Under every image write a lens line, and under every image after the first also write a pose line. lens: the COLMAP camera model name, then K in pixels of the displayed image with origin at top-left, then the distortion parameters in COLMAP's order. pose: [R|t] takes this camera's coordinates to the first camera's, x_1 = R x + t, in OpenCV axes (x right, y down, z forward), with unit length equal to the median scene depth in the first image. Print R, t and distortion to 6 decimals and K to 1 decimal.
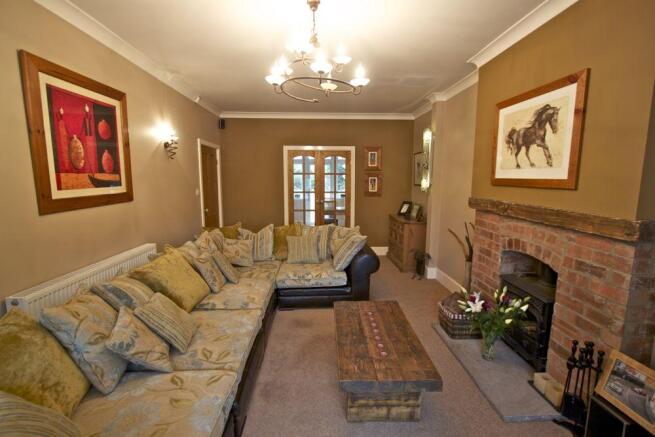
lens RADIAL K [[301.3, 0, 328.0], [0, 301.3, 216.1], [0, 0, 1]] dist [-0.013871, 0.003052]
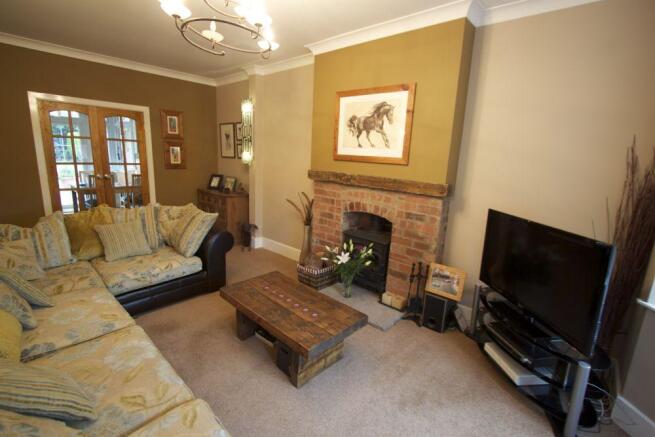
lens RADIAL K [[301.3, 0, 328.1], [0, 301.3, 217.5], [0, 0, 1]] dist [-0.013871, 0.003052]
pose [[0.699276, -0.115073, 0.705529, -0.377131], [0.046232, 0.992172, 0.116002, -0.015125], [-0.713355, -0.048500, 0.699122, 0.156524]]
